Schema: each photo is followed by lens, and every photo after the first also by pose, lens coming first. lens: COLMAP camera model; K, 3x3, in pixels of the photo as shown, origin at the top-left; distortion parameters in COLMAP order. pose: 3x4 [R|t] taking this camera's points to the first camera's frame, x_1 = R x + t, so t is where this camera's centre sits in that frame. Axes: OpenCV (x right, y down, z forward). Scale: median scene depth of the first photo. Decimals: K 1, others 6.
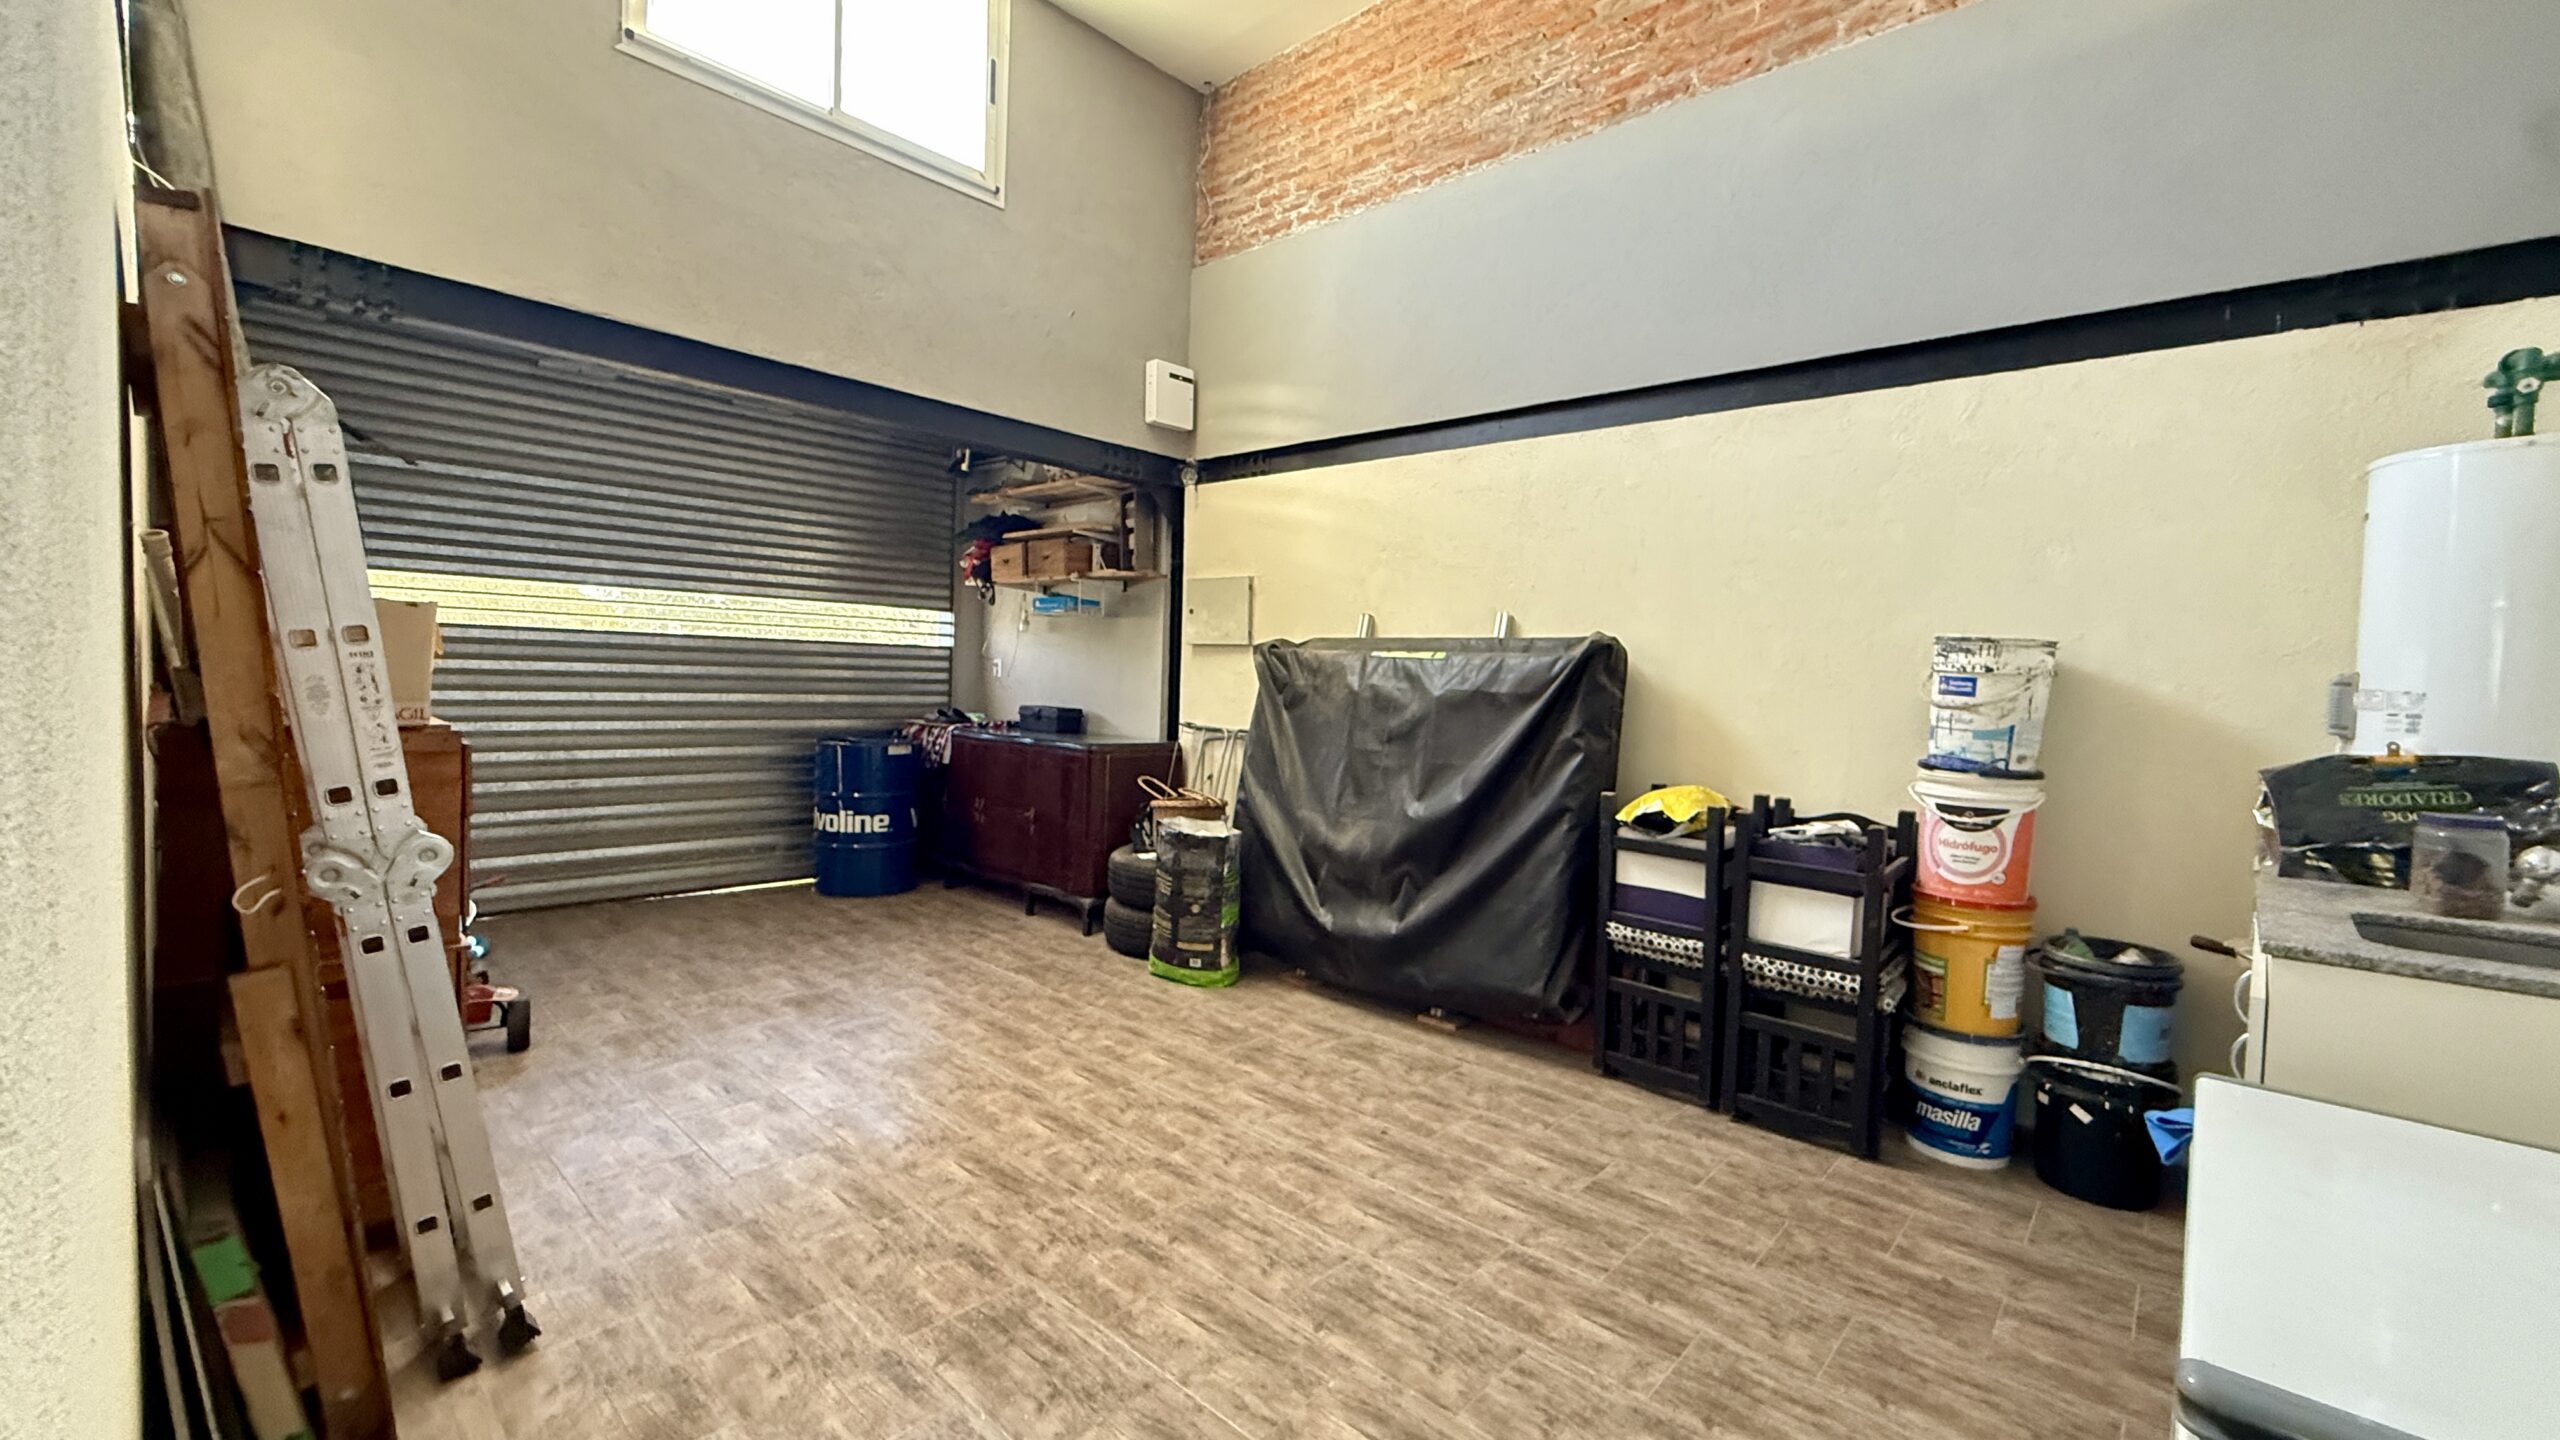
lens RADIAL K [[1065.8, 0, 1282.5], [0, 1065.8, 718.6], [0, 0, 1]] dist [0.001582, -0.001813]
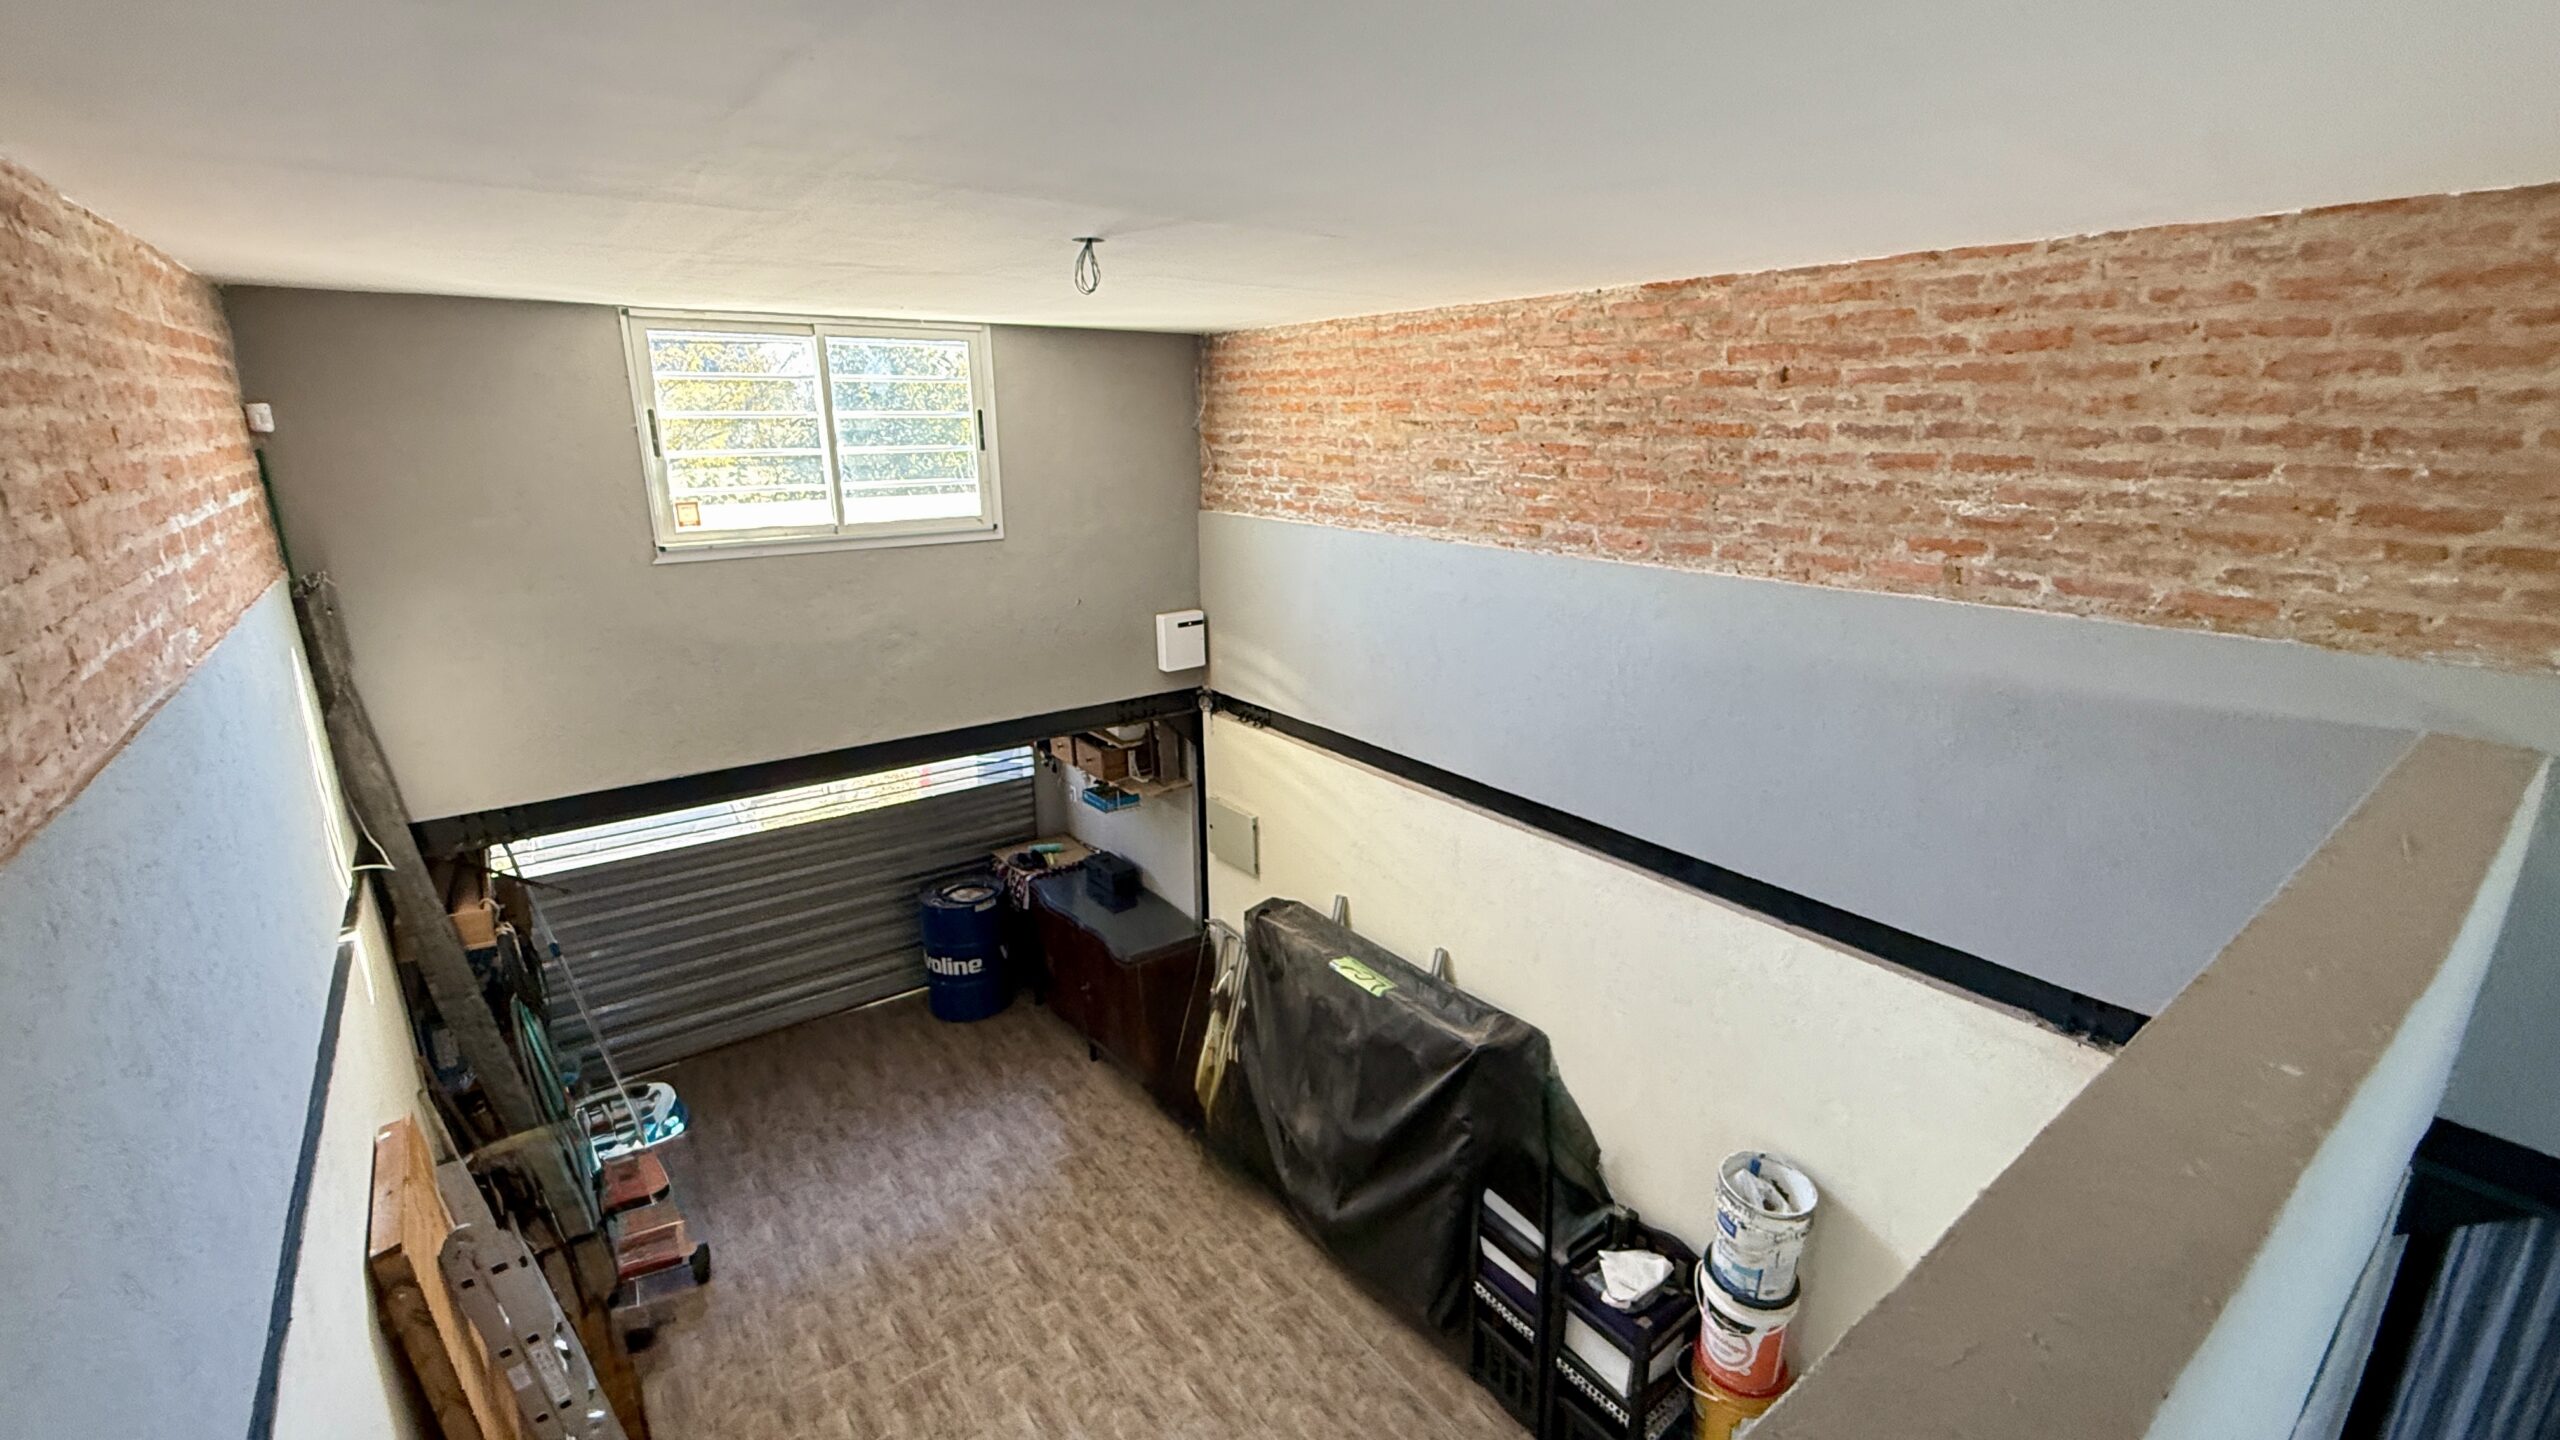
lens RADIAL K [[1065.8, 0, 1235.1], [0, 1065.8, 841.3], [0, 0, 1]] dist [0.001582, -0.001813]
pose [[0.981968, 0.013866, -0.188538, 0.186434], [0.030766, 0.972290, 0.231743, -0.429444], [0.186527, -0.233365, 0.954331, -0.075580]]
